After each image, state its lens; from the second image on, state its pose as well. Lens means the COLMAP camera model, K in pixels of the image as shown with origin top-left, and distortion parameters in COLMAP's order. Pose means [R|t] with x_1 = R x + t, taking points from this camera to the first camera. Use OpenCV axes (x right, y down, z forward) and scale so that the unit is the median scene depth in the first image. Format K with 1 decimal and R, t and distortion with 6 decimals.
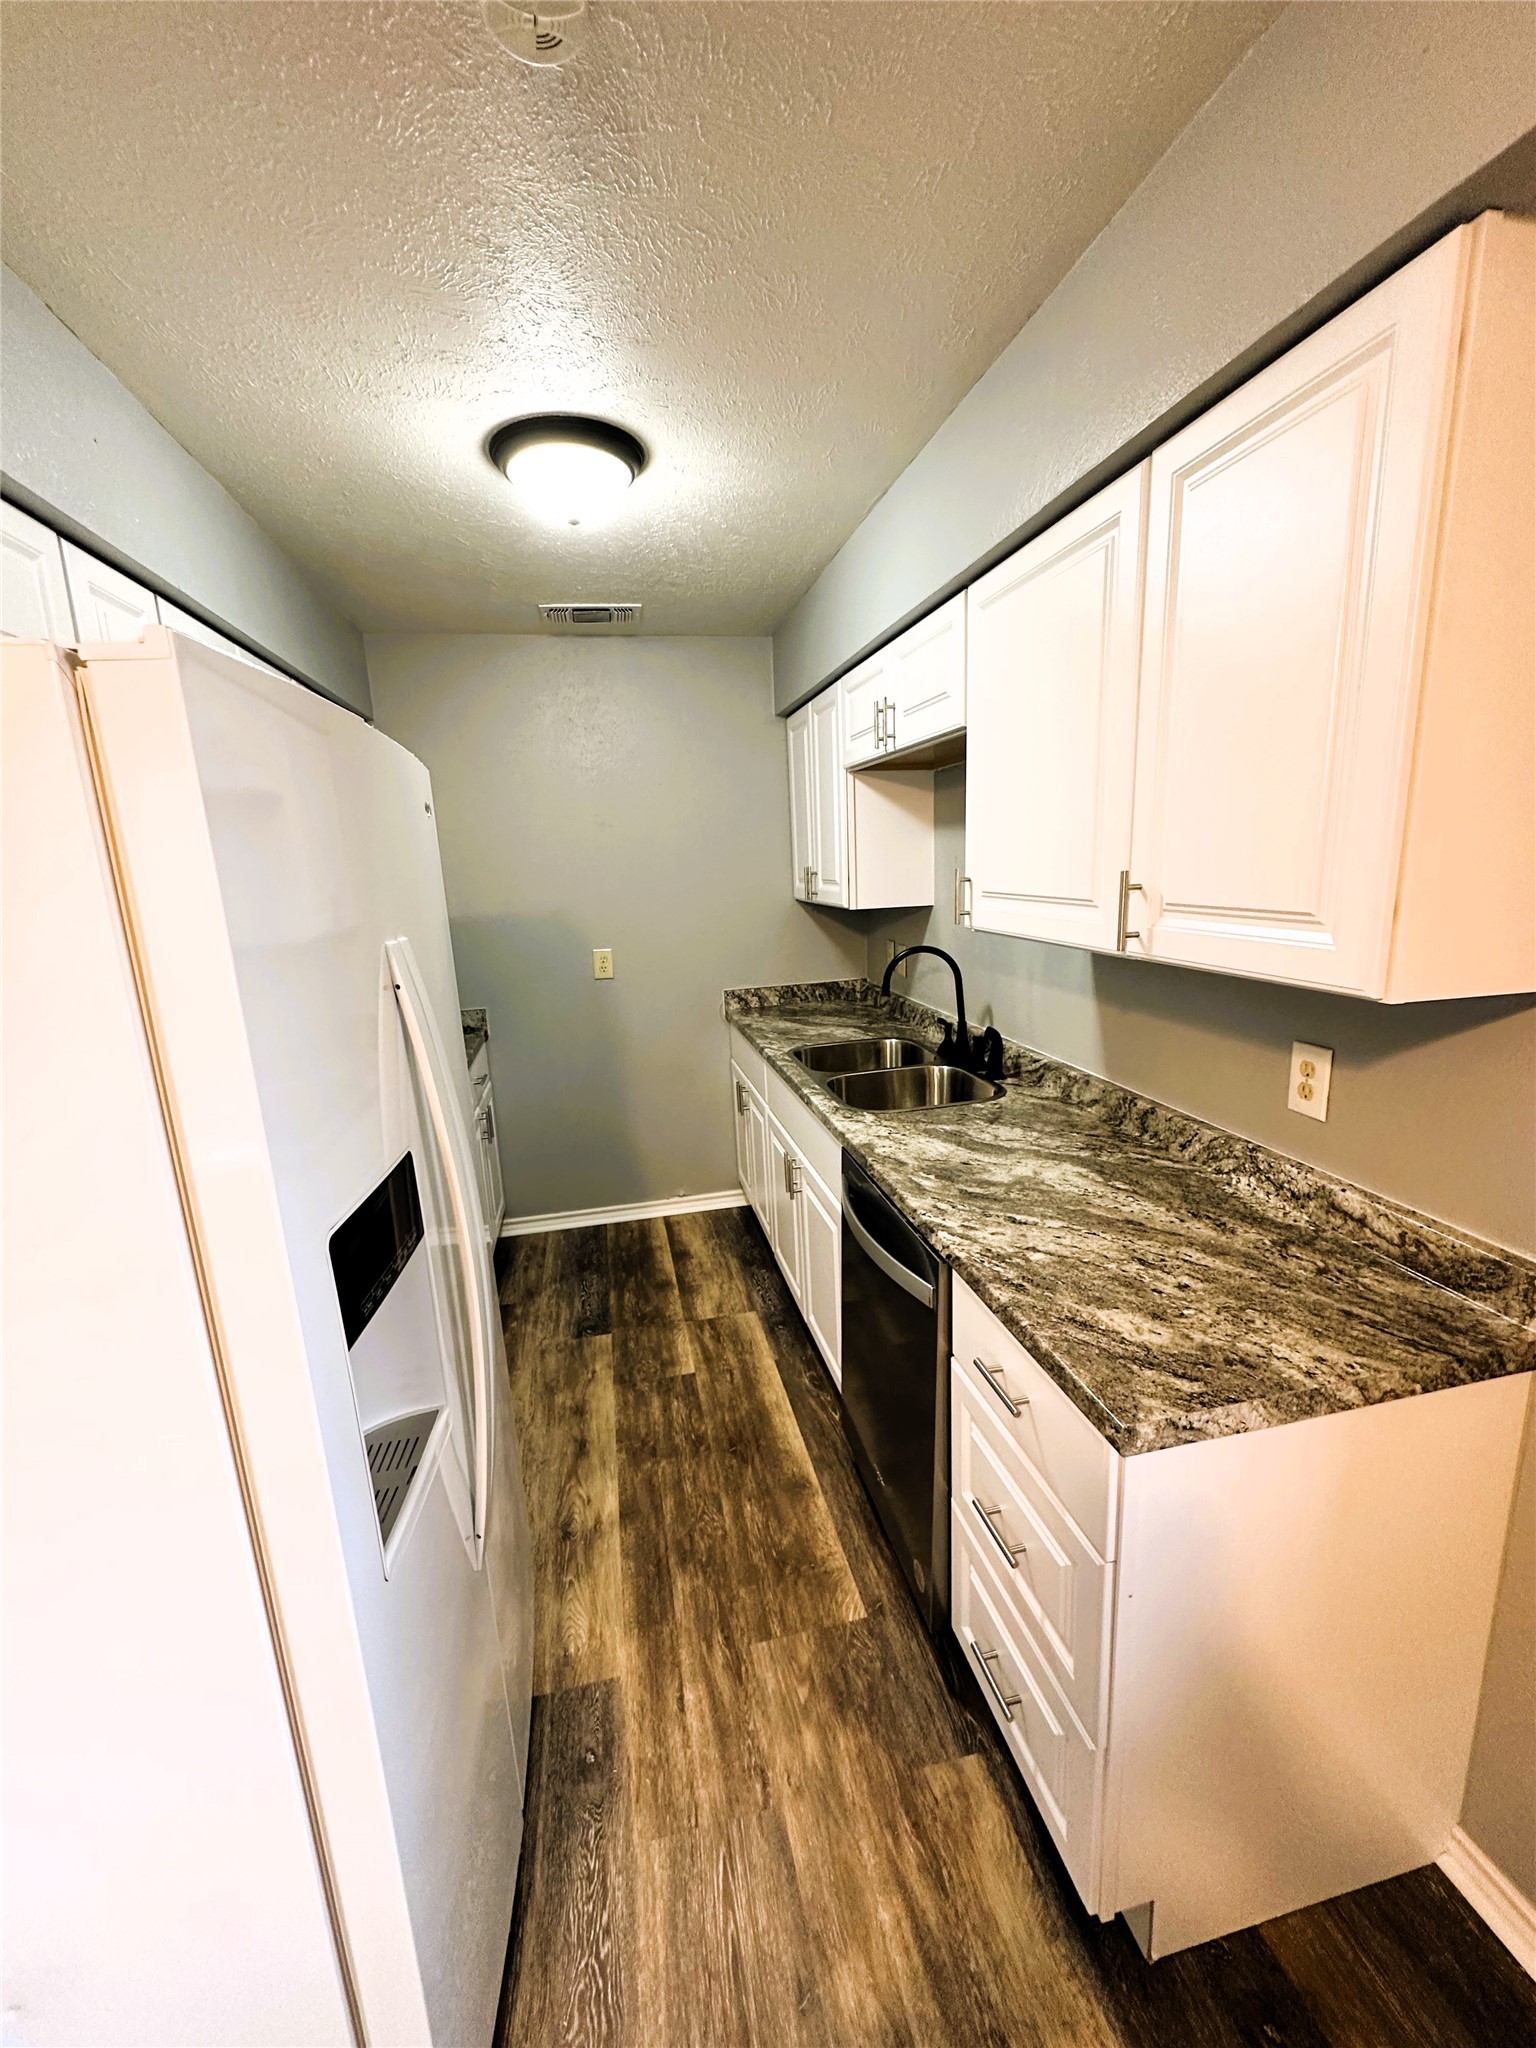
lens RADIAL K [[815.7, 0, 768.0], [0, 815.7, 1024.0], [0, 0, 1]] dist [-0.002687, 0.000968]
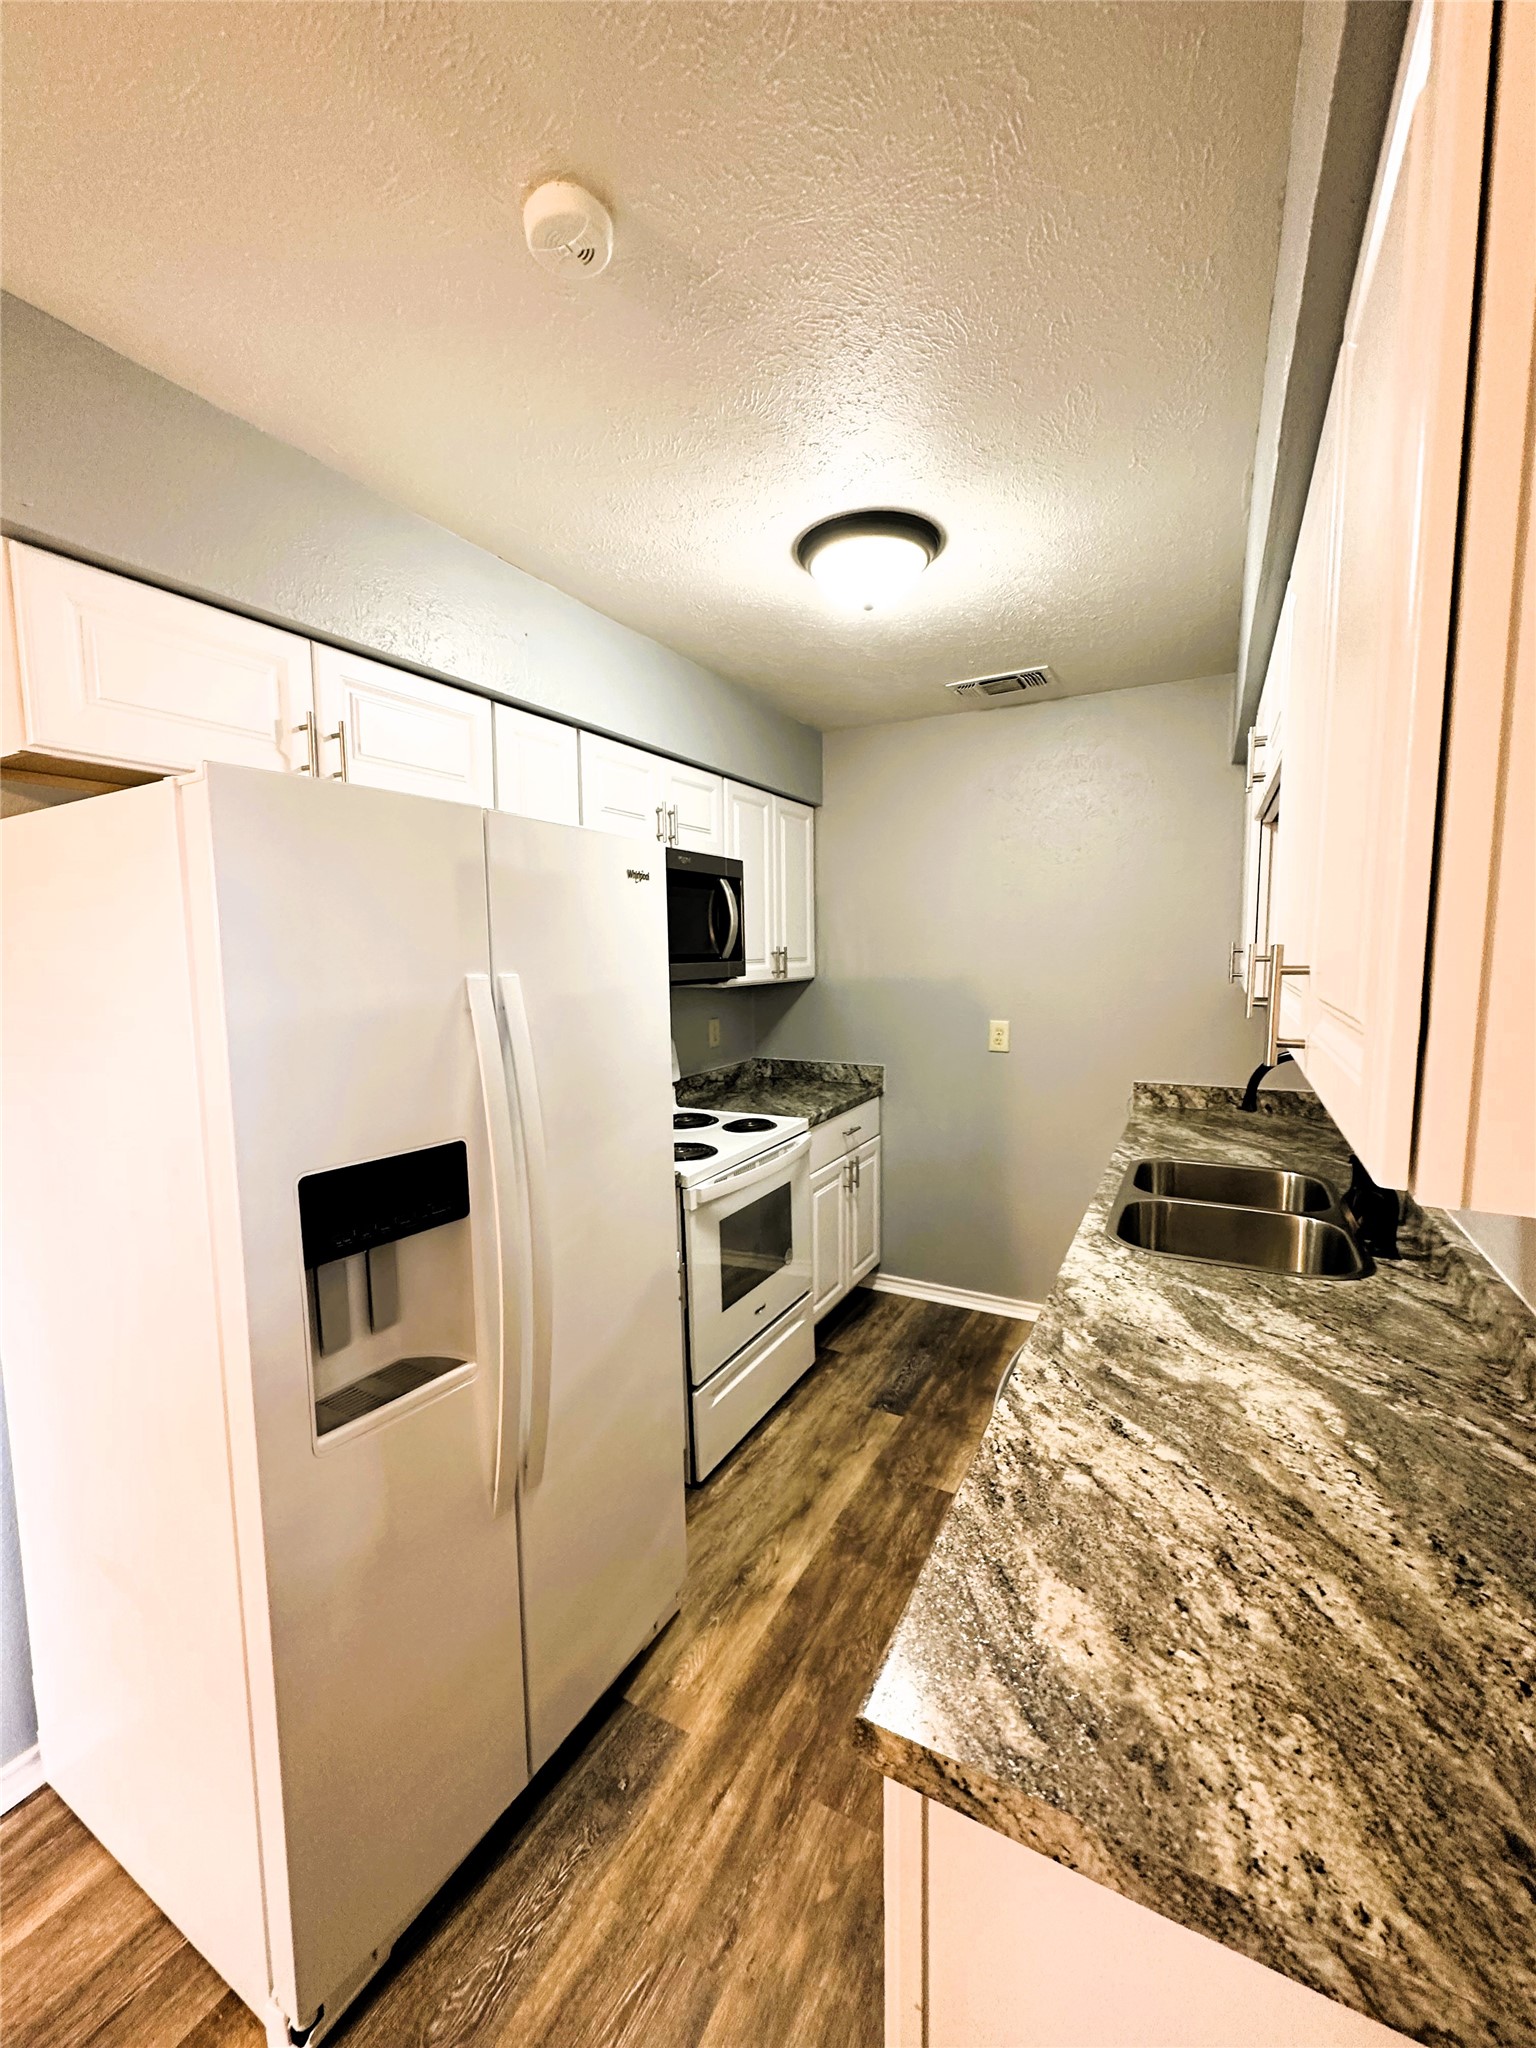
lens RADIAL K [[815.7, 0, 768.0], [0, 815.7, 1024.0], [0, 0, 1]] dist [-0.002687, 0.000968]
pose [[0.759673, 0.095796, -0.643211, 0.426523], [-0.152055, 0.987839, -0.032464, -0.031869], [0.632279, 0.122465, 0.765001, 0.190216]]
